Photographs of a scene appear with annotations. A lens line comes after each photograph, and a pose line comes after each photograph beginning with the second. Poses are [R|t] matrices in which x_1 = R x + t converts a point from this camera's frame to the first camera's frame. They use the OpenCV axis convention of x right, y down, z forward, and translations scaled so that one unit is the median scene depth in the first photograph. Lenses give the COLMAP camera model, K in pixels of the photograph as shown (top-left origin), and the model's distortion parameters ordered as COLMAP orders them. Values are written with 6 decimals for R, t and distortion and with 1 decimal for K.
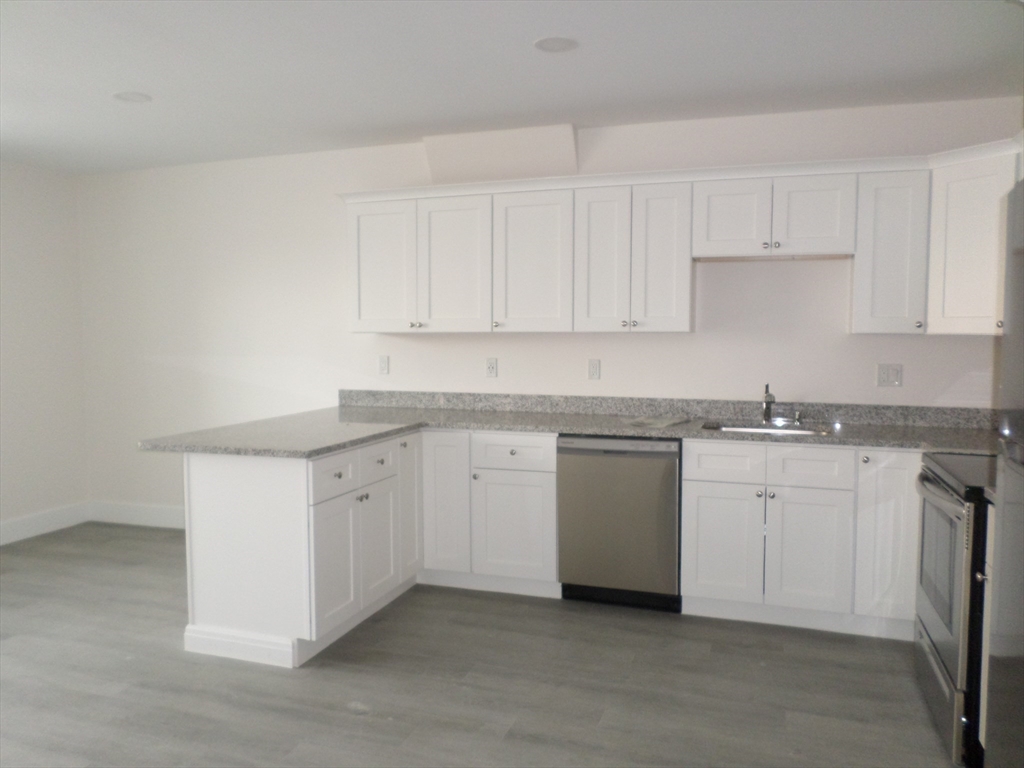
lens RADIAL K [[800.4, 0, 510.5], [0, 800.4, 382.4], [0, 0, 1]] dist [0.020410, -0.016070]
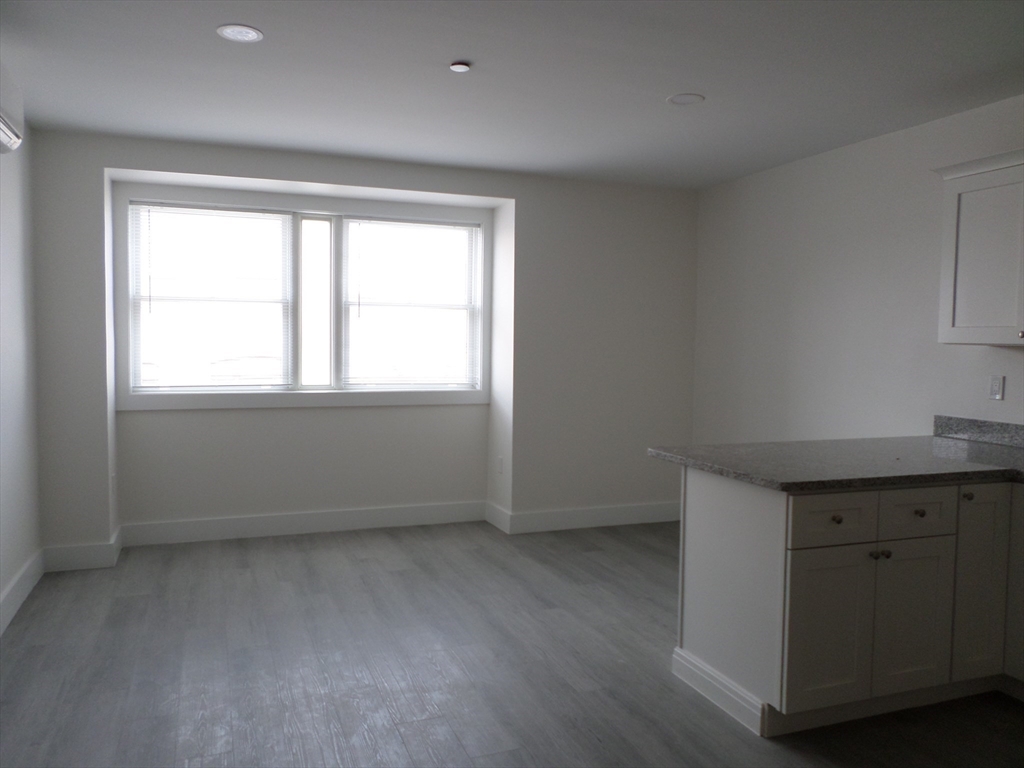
lens RADIAL K [[800.4, 0, 513.0], [0, 800.4, 381.8], [0, 0, 1]] dist [0.020410, -0.016070]
pose [[0.642850, 0.056717, -0.763890, 0.157312], [-0.067785, 0.997555, 0.017022, -0.011491], [0.762987, 0.040838, 0.645122, 0.200833]]
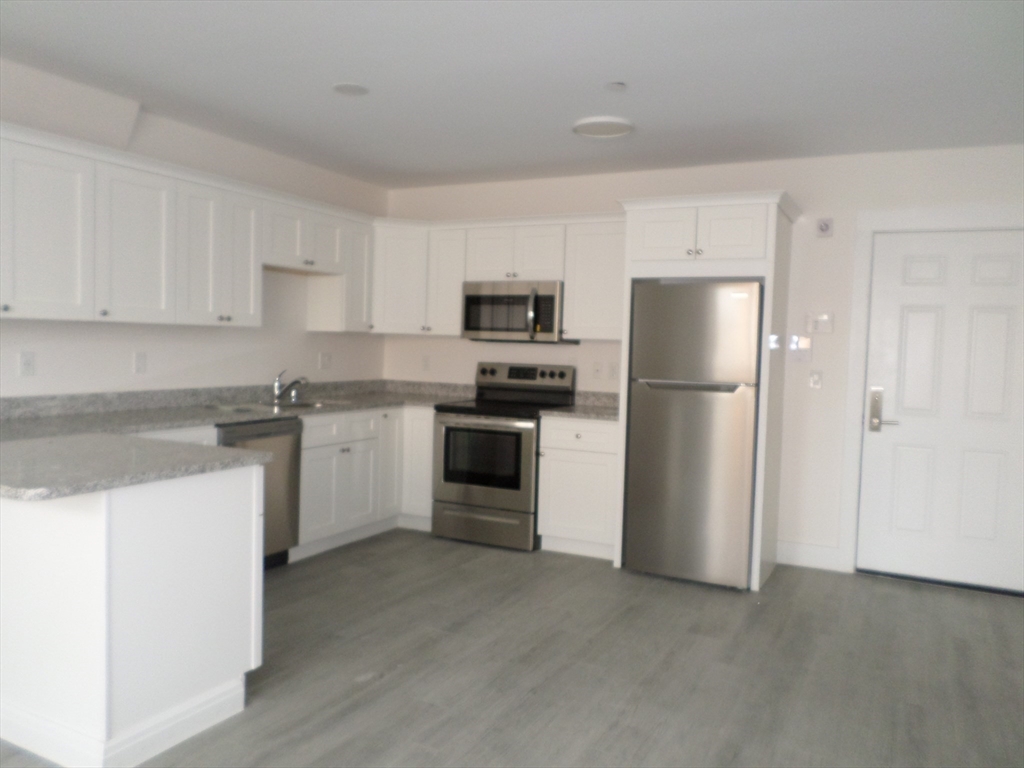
lens RADIAL K [[800.4, 0, 516.7], [0, 800.4, 387.0], [0, 0, 1]] dist [0.020410, -0.016070]
pose [[0.119750, -0.051349, 0.991475, -0.903720], [0.030723, 0.998375, 0.047996, -0.022400], [-0.992329, 0.024713, 0.121133, 0.492822]]
